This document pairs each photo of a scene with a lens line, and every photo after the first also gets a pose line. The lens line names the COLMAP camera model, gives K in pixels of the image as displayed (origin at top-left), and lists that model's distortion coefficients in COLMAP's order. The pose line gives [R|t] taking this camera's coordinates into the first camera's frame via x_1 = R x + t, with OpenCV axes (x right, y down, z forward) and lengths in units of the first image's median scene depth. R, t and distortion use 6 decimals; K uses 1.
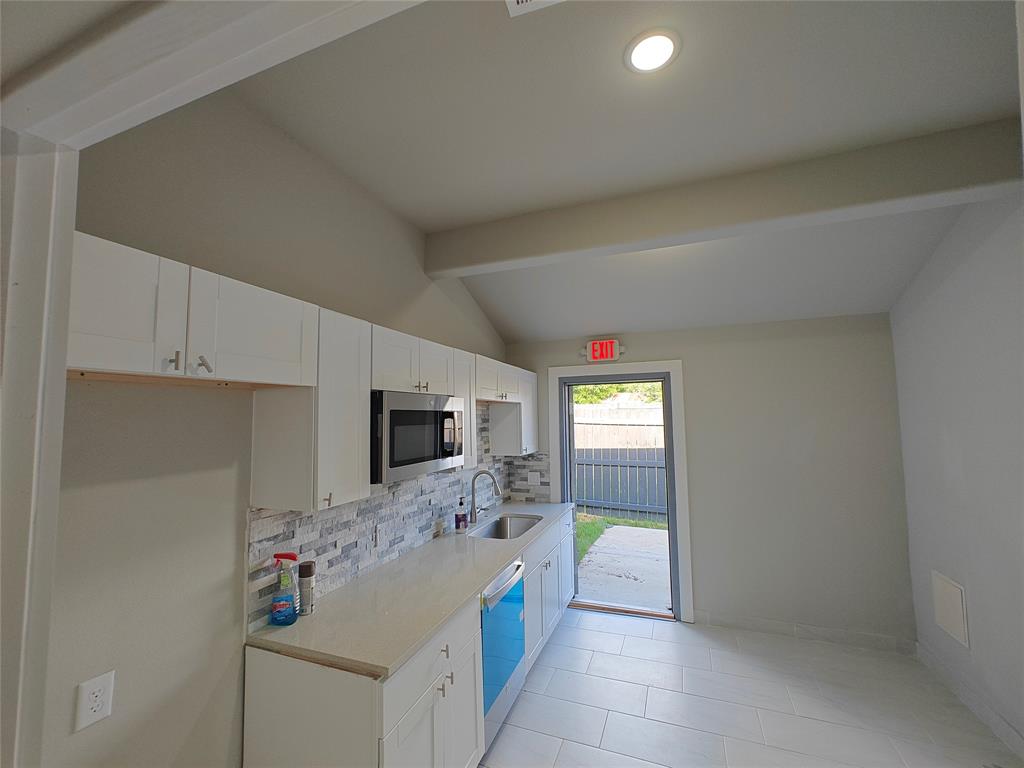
lens RADIAL K [[422.3, 0, 515.6], [0, 422.3, 385.8], [0, 0, 1]] dist [-0.004466, 0.000292]
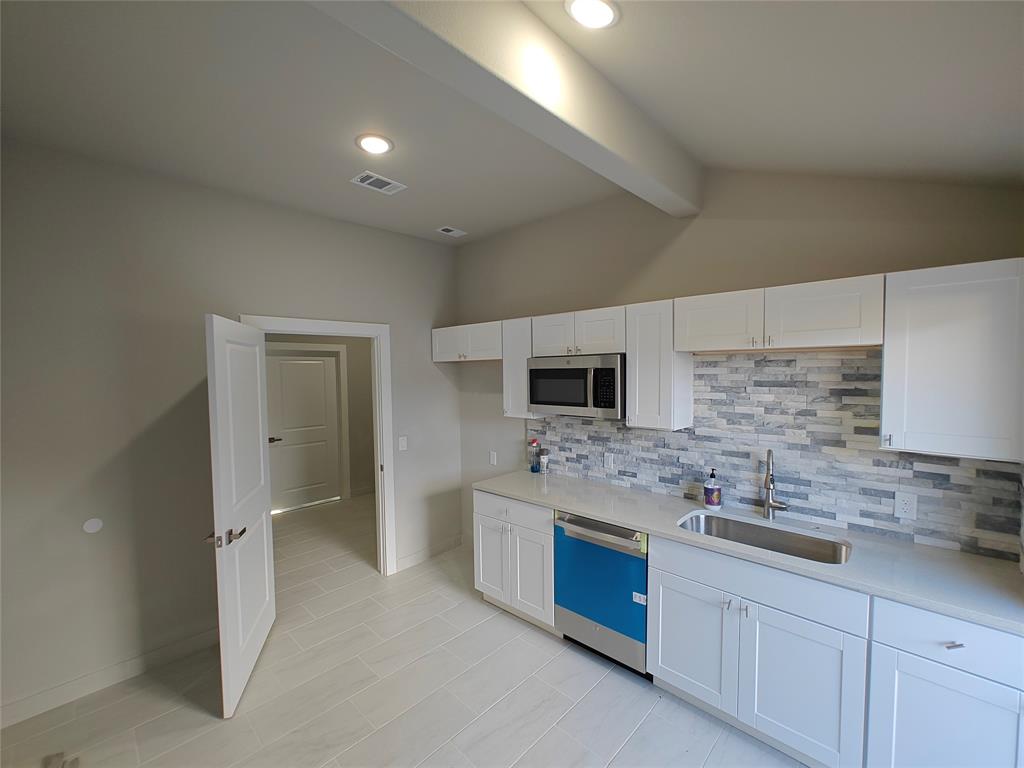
lens RADIAL K [[422.3, 0, 514.5], [0, 422.3, 389.3], [0, 0, 1]] dist [-0.004466, 0.000292]
pose [[-0.370553, 0.051862, -0.927362, 0.953582], [0.080560, 0.996472, 0.023537, 0.070637], [0.925311, -0.065987, -0.373424, 1.171323]]
